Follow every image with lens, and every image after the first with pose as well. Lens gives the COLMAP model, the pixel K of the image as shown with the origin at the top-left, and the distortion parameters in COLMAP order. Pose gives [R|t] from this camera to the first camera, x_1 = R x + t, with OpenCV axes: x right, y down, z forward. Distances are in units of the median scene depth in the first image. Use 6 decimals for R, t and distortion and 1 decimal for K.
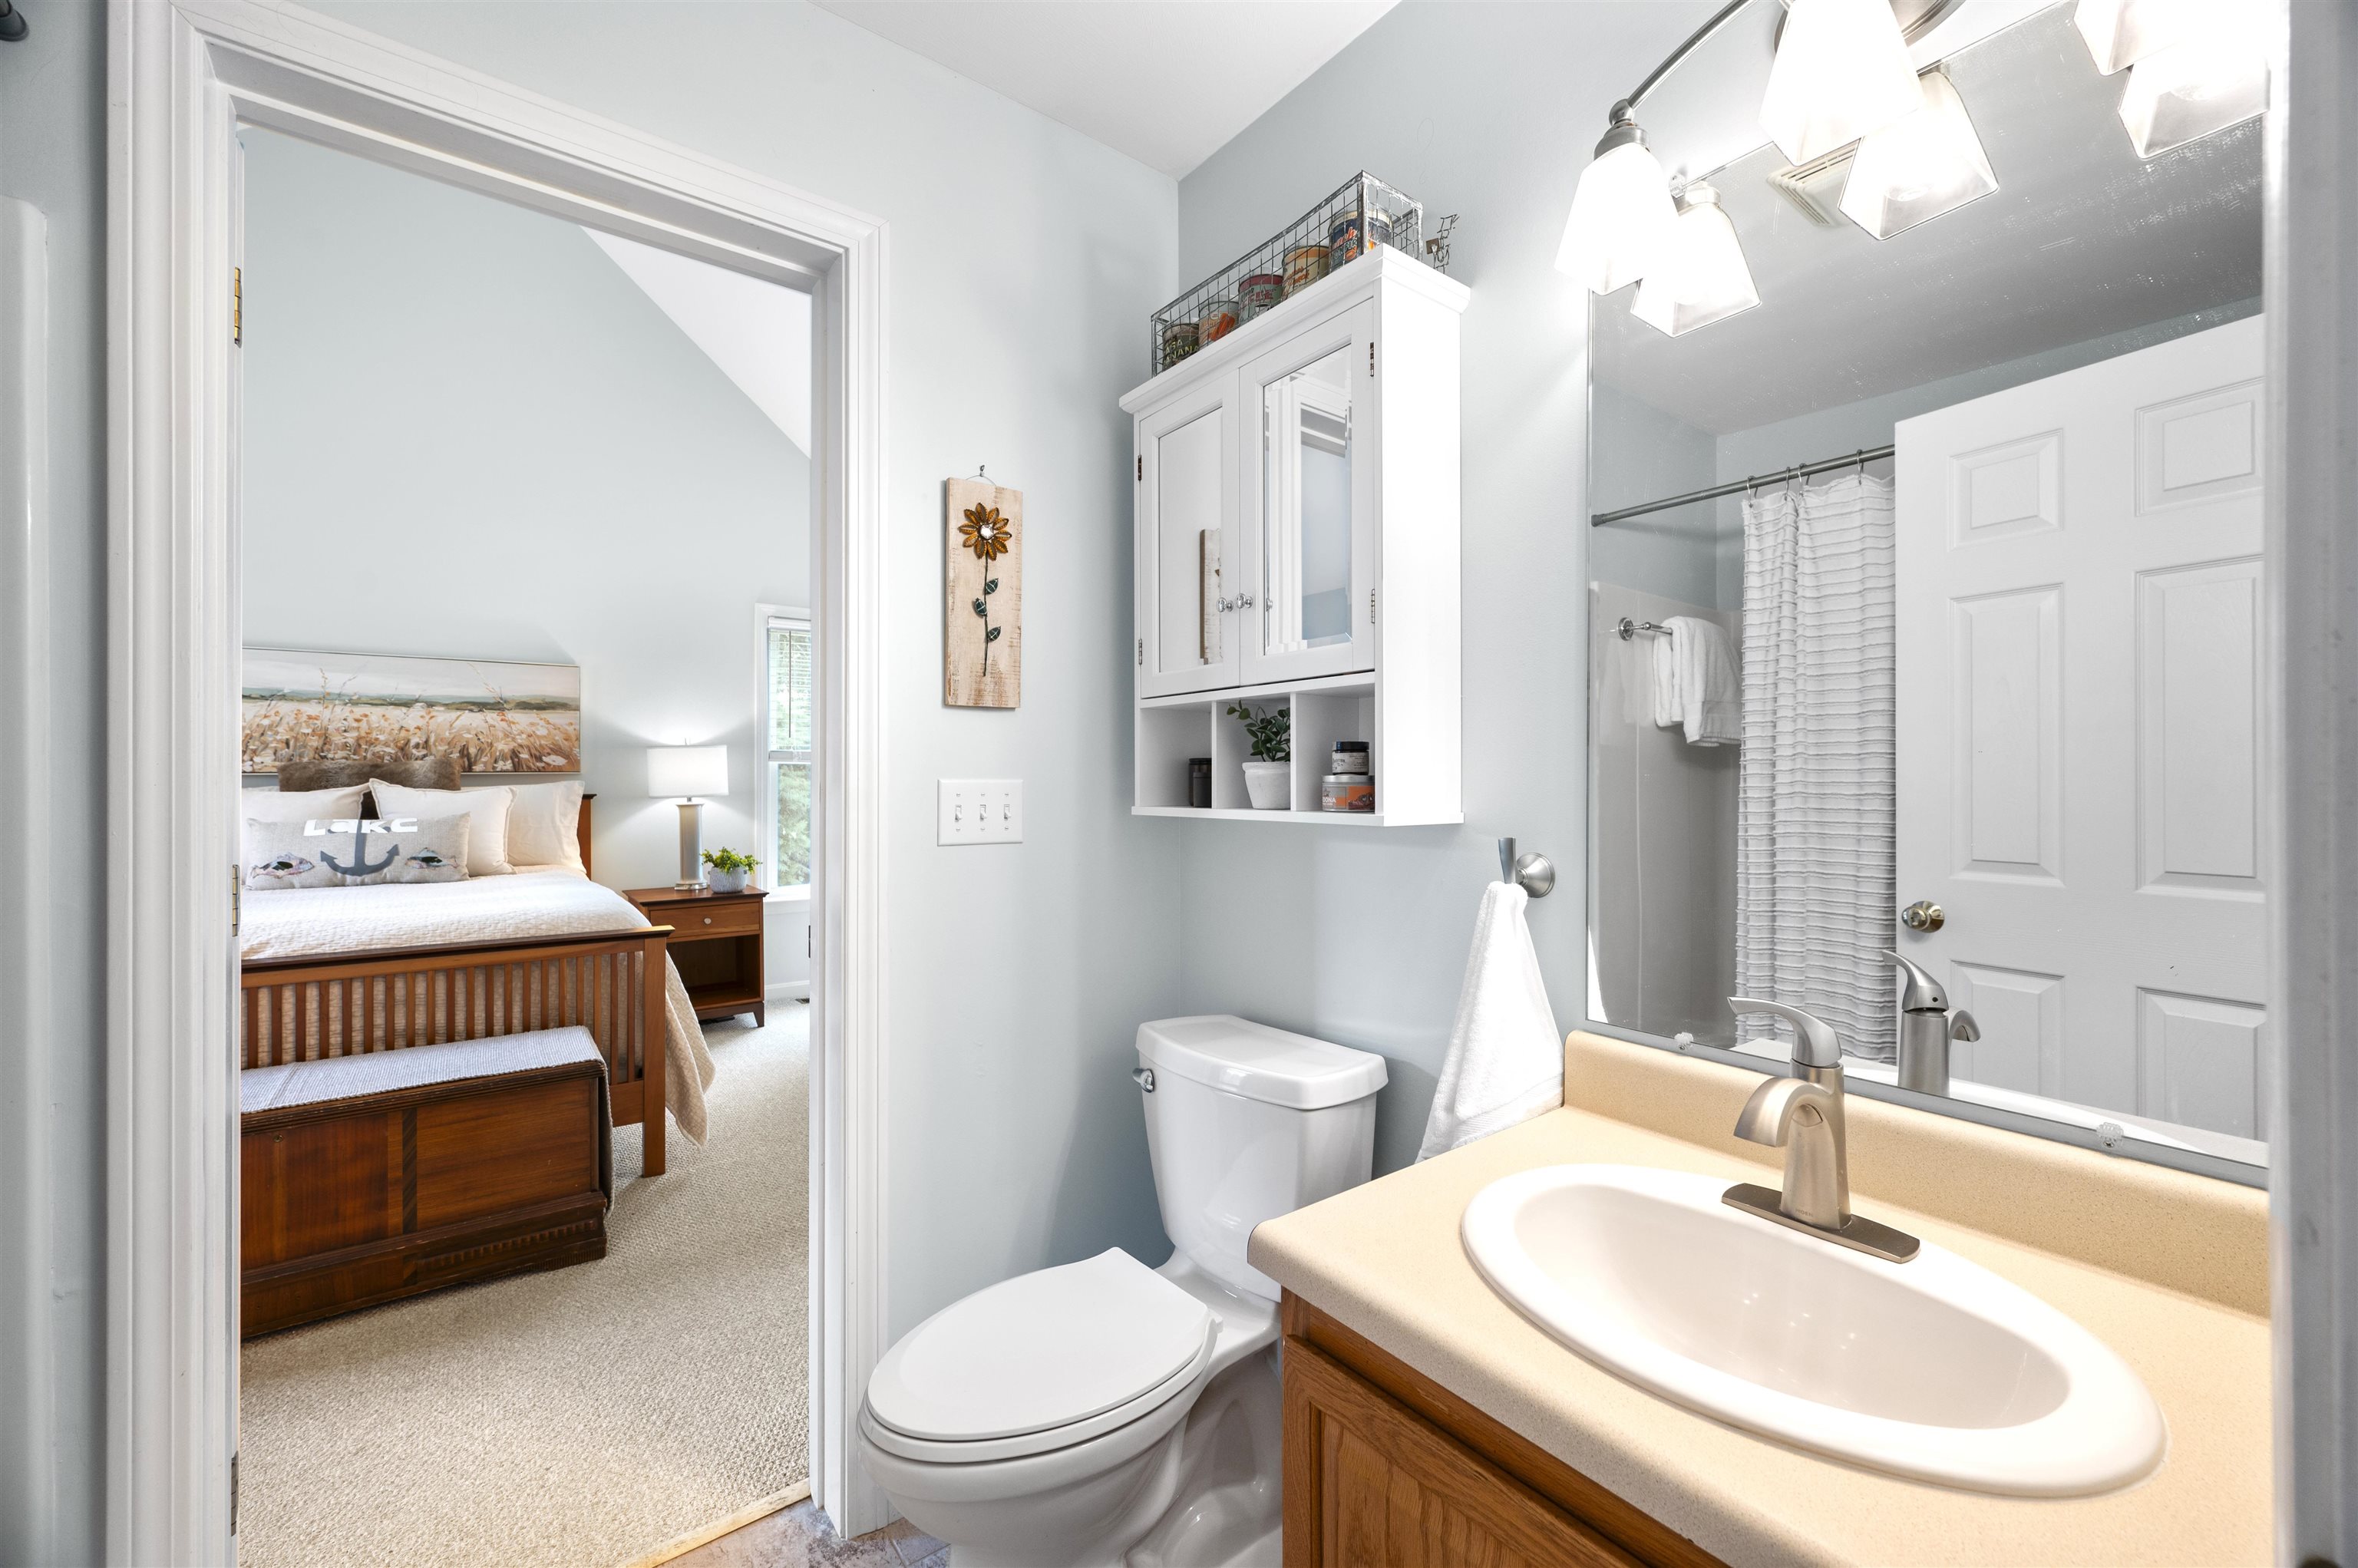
lens RADIAL K [[940.7, 0, 1176.6], [0, 940.7, 779.9], [0, 0, 1]] dist [-0.001276, -0.000317]
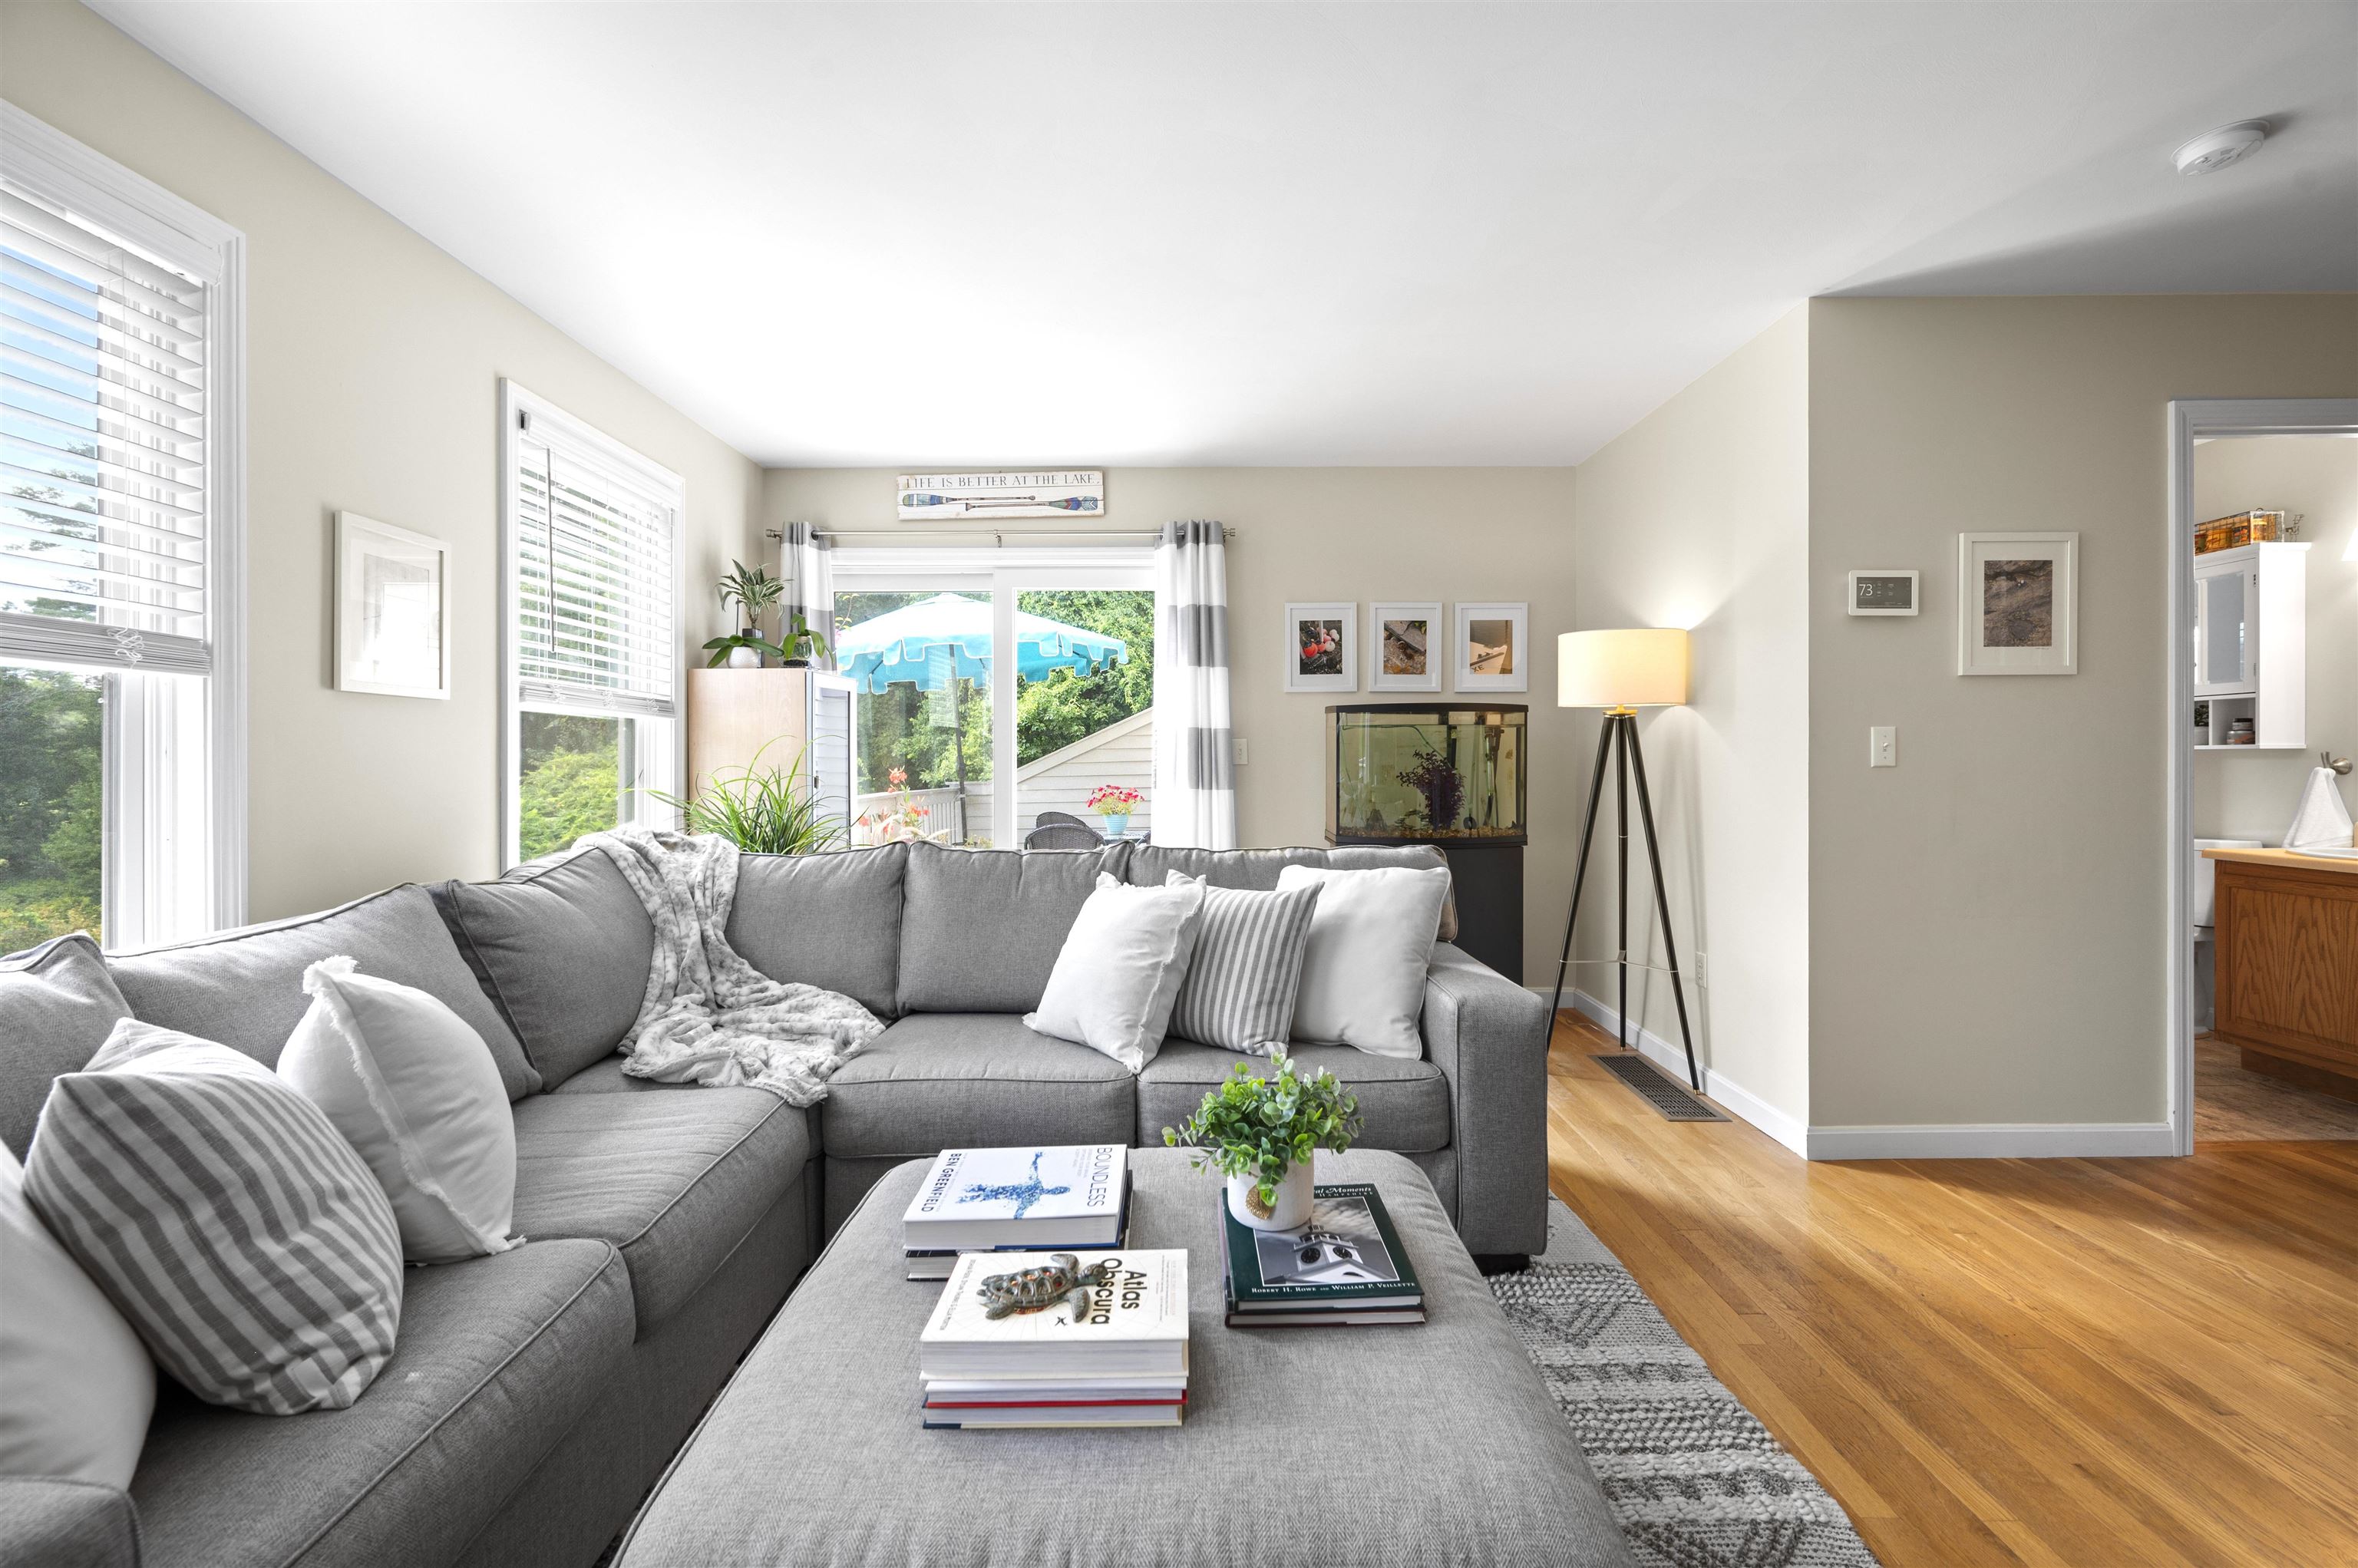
lens RADIAL K [[969.1, 0, 1191.1], [0, 969.1, 783.9], [0, 0, 1]] dist [0.002286, -0.003617]
pose [[0.801256, 0.003848, -0.598309, -0.234718], [0.001834, 0.999959, 0.008889, 0.049100], [0.598318, -0.008220, 0.801216, -1.244597]]
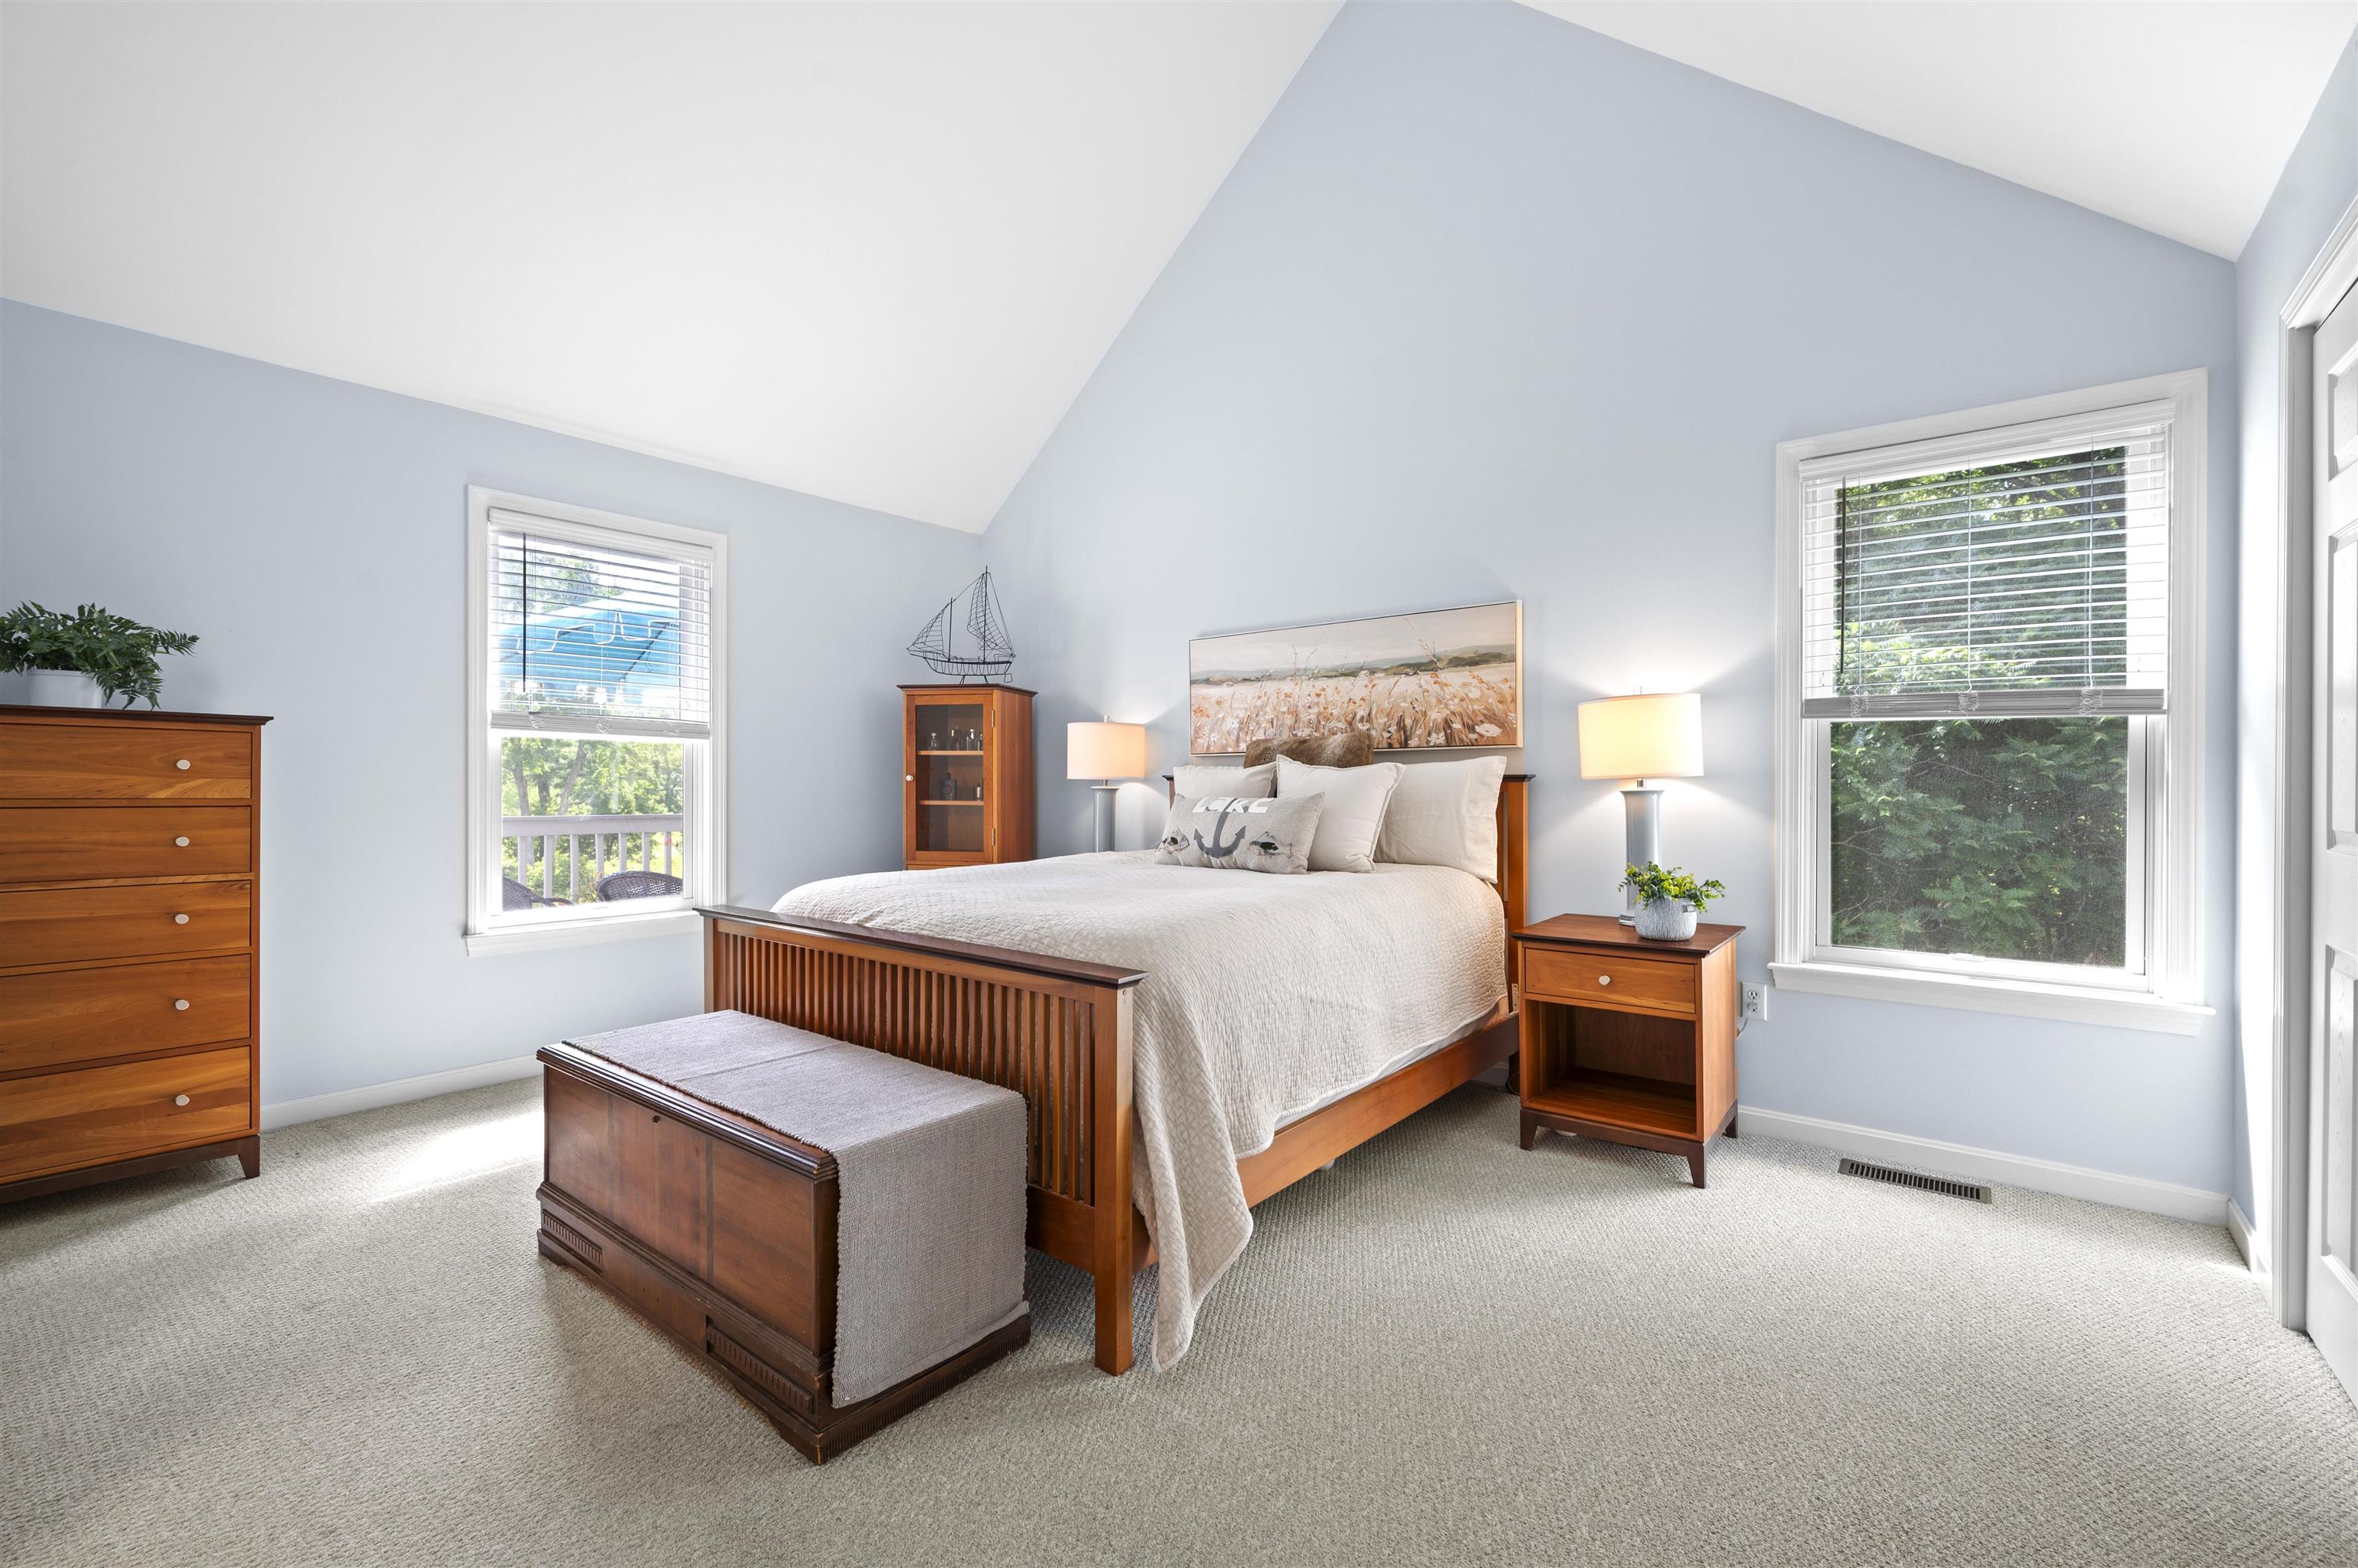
lens RADIAL K [[1006.2, 0, 1179.0], [0, 1006.2, 784.0], [0, 0, 1]] dist [-0.001935, -0.000121]
pose [[0.254027, 0.004019, -0.967189, 0.070500], [-0.000980, 0.999992, 0.003898, 0.022601], [0.967197, -0.000042, 0.254029, 0.630783]]
